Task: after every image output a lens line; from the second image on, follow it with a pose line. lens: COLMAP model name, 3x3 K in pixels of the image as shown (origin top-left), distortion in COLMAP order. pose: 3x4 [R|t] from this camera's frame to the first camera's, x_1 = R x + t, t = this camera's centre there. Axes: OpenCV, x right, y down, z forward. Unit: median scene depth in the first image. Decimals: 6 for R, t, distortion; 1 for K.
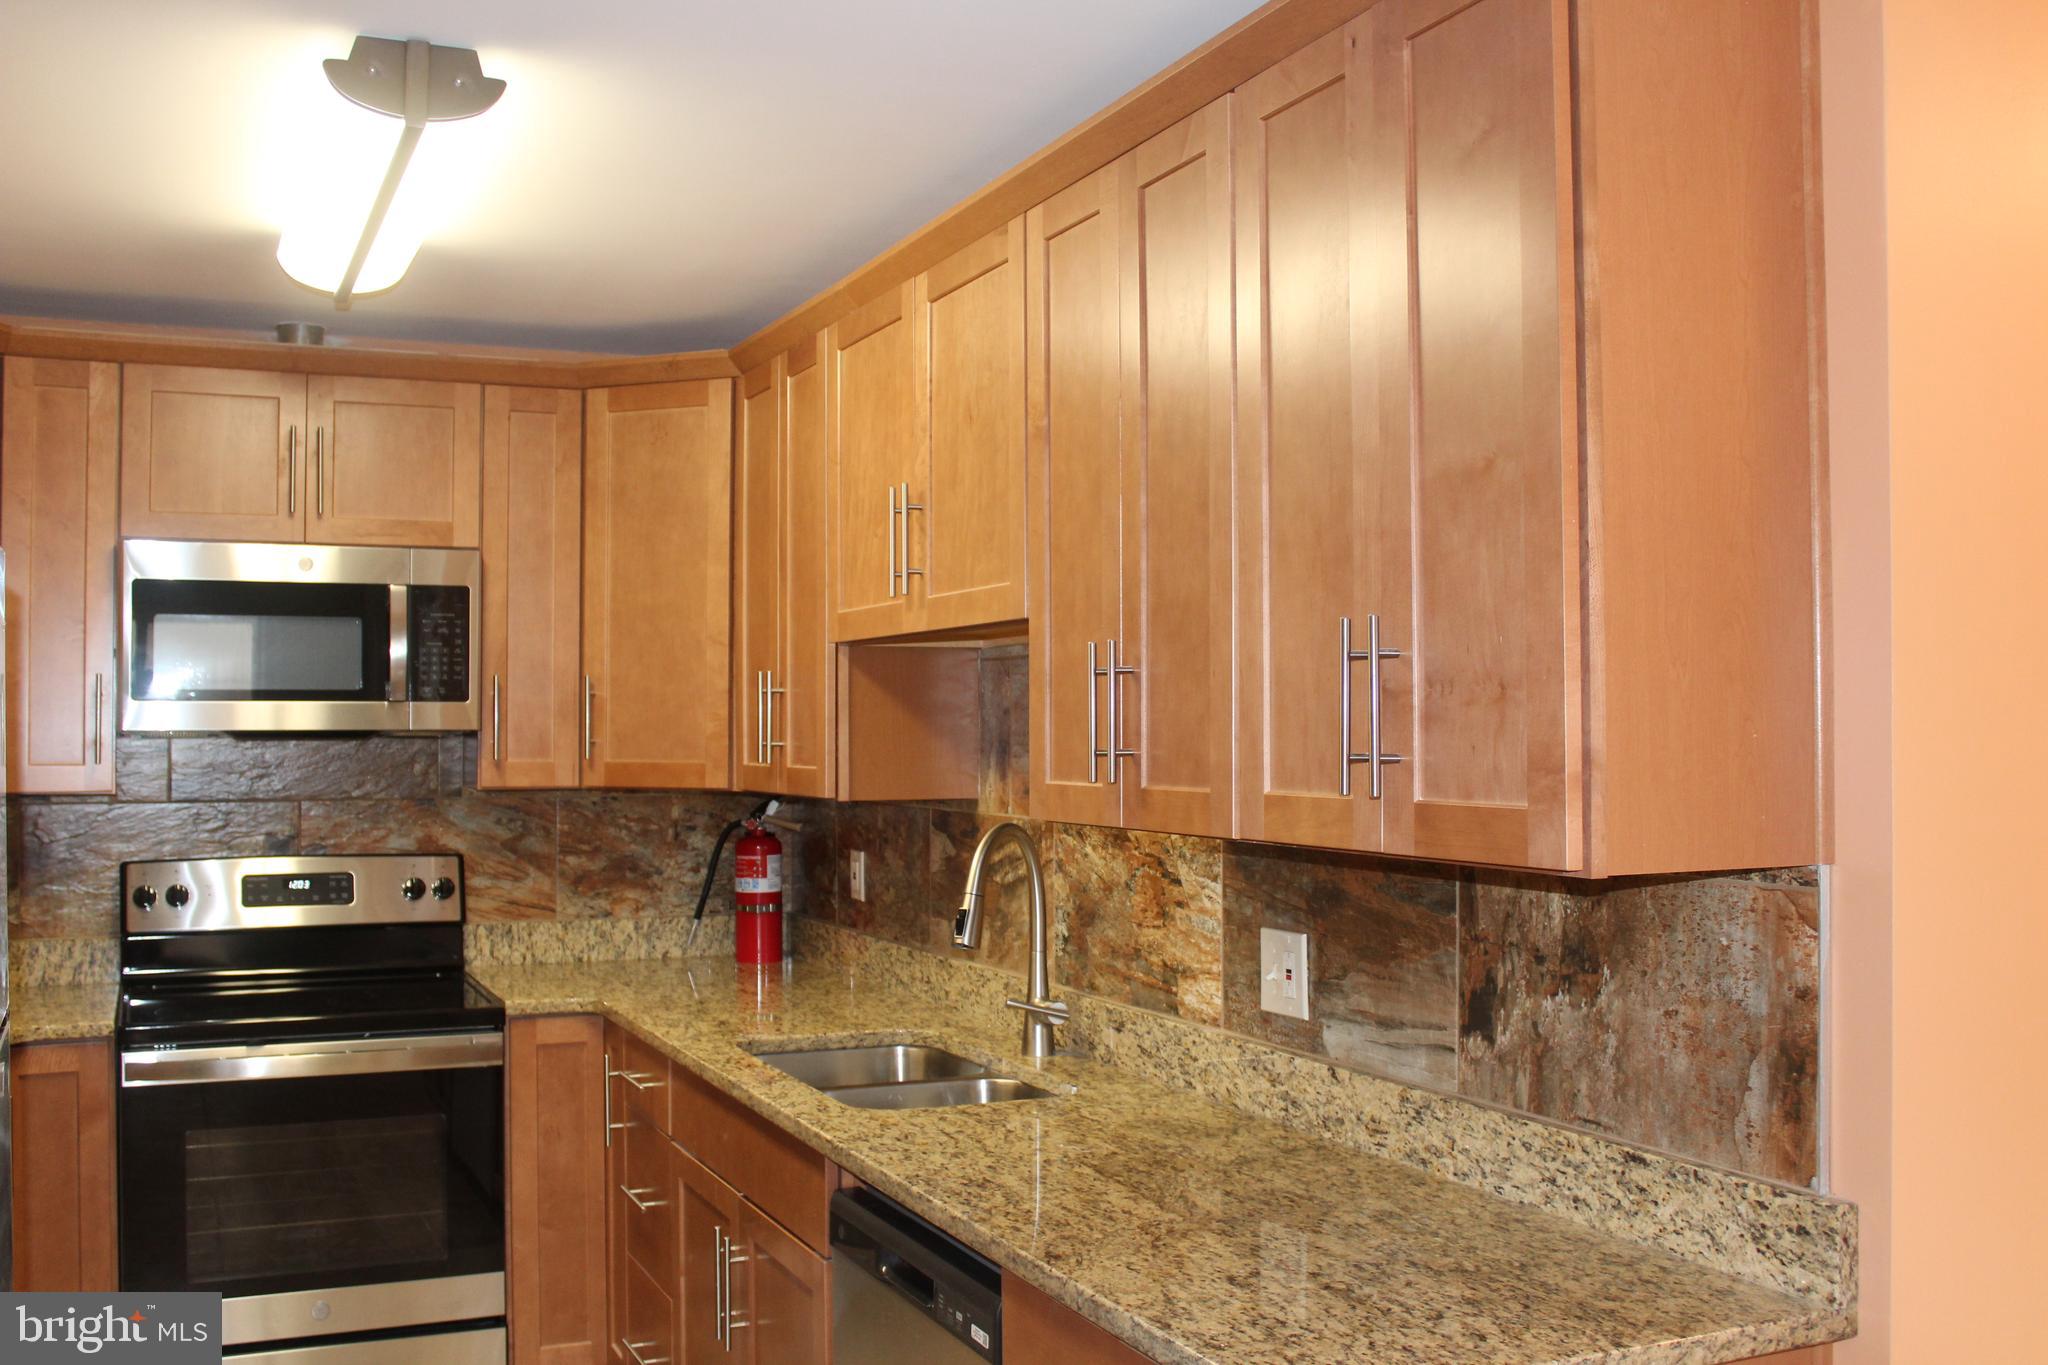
lens RADIAL K [[1959.2, 0, 1024.0], [0, 1959.2, 682.5], [0, 0, 1]] dist [-0.148757, 0.160652]
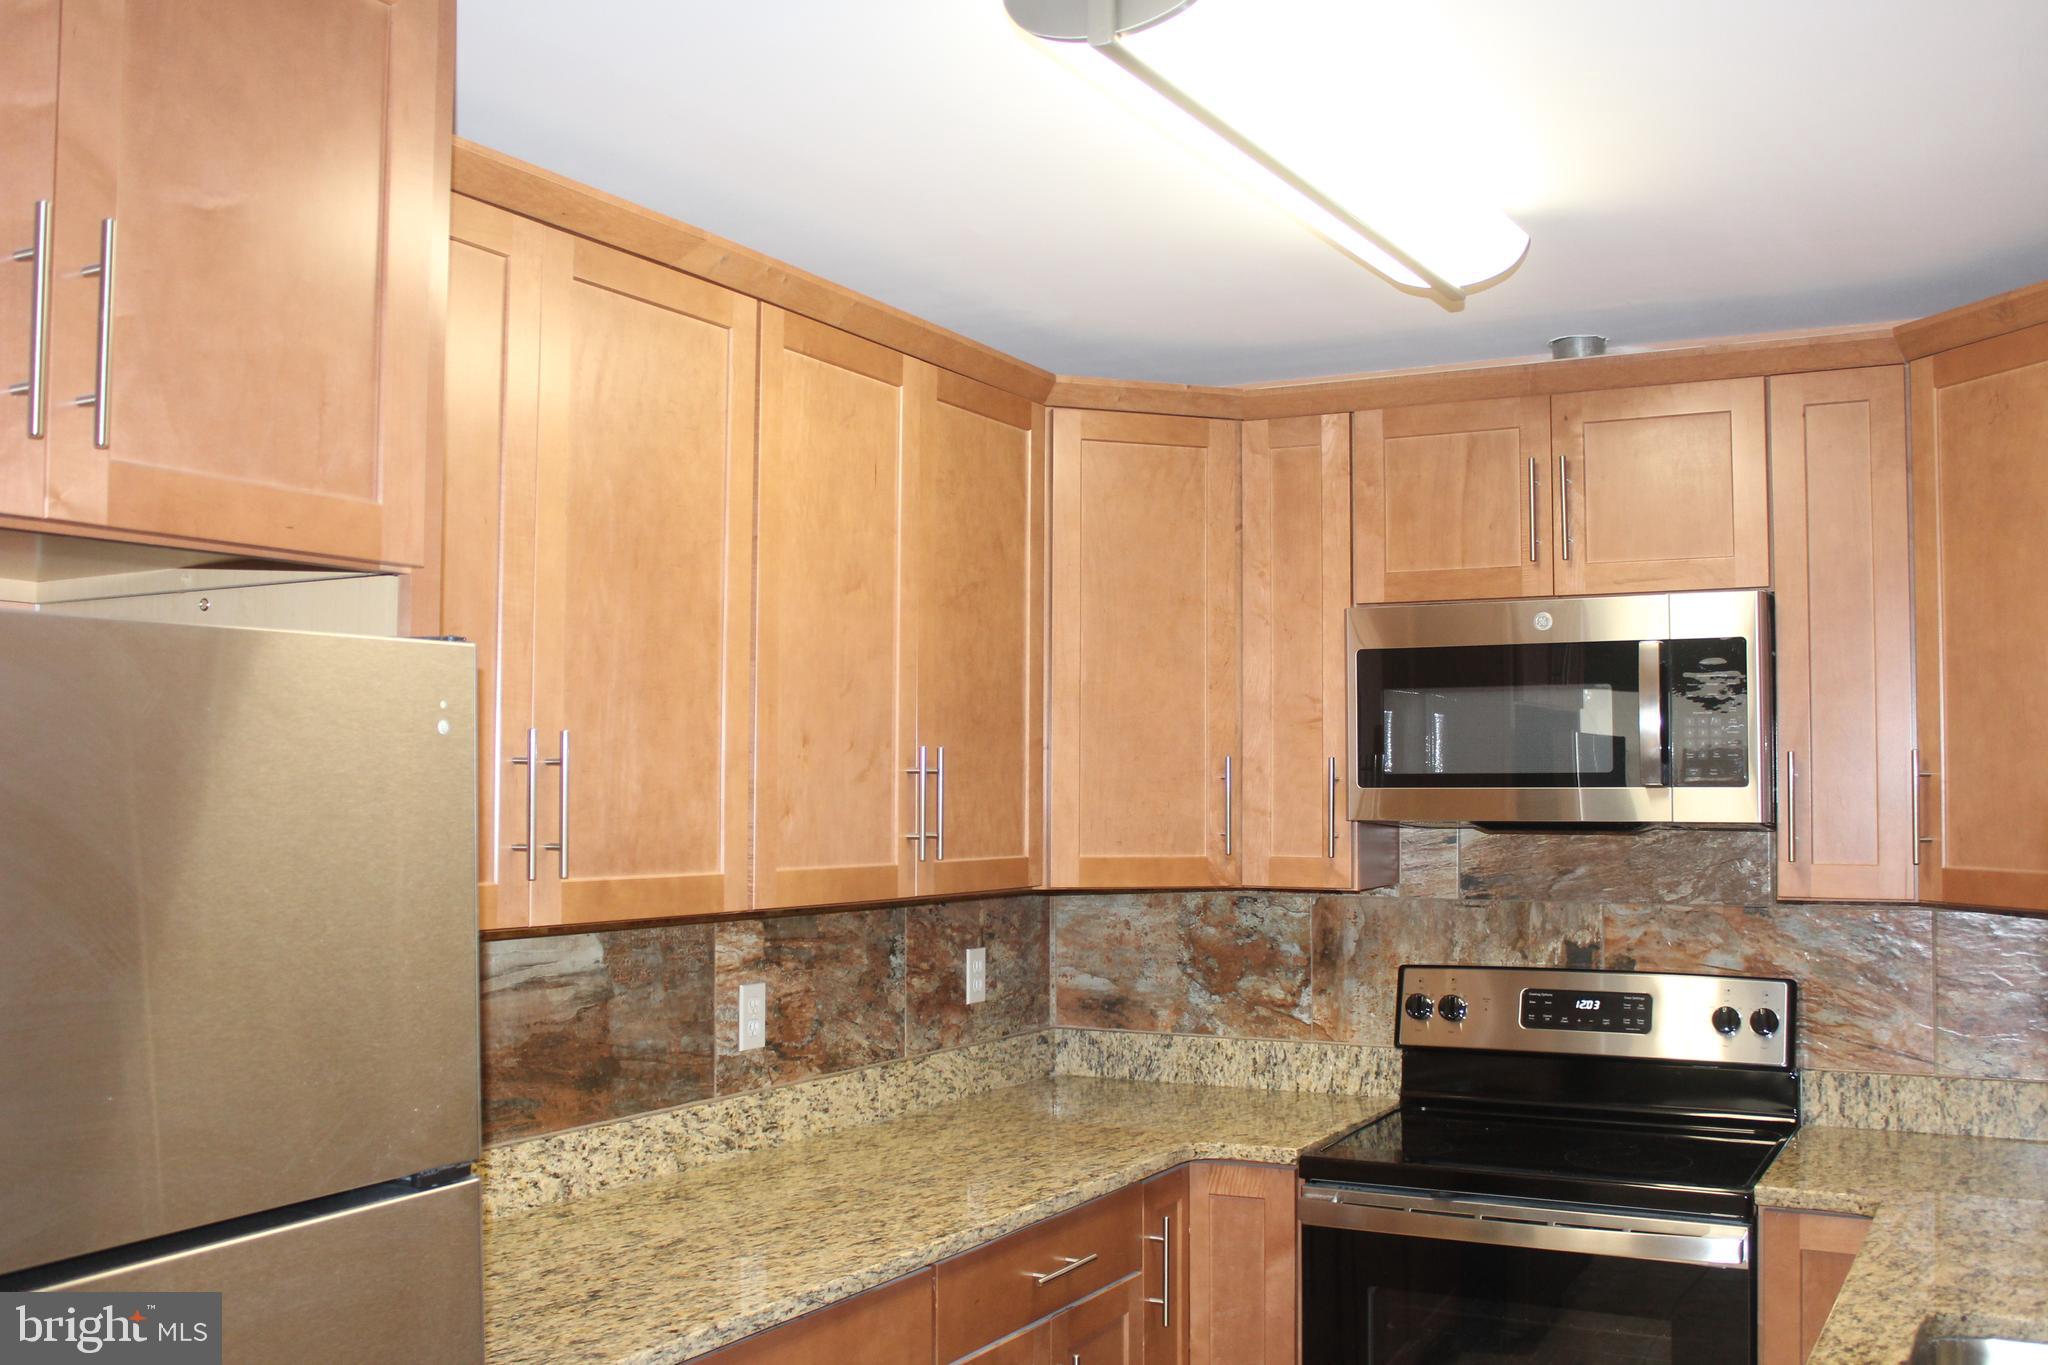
lens RADIAL K [[1959.2, 0, 1024.0], [0, 1959.2, 682.5], [0, 0, 1]] dist [-0.148757, 0.160652]
pose [[0.600368, -0.039533, -0.798746, 0.150629], [0.013171, 0.999131, -0.039551, -0.004747], [0.799616, 0.013225, 0.600366, 0.297248]]
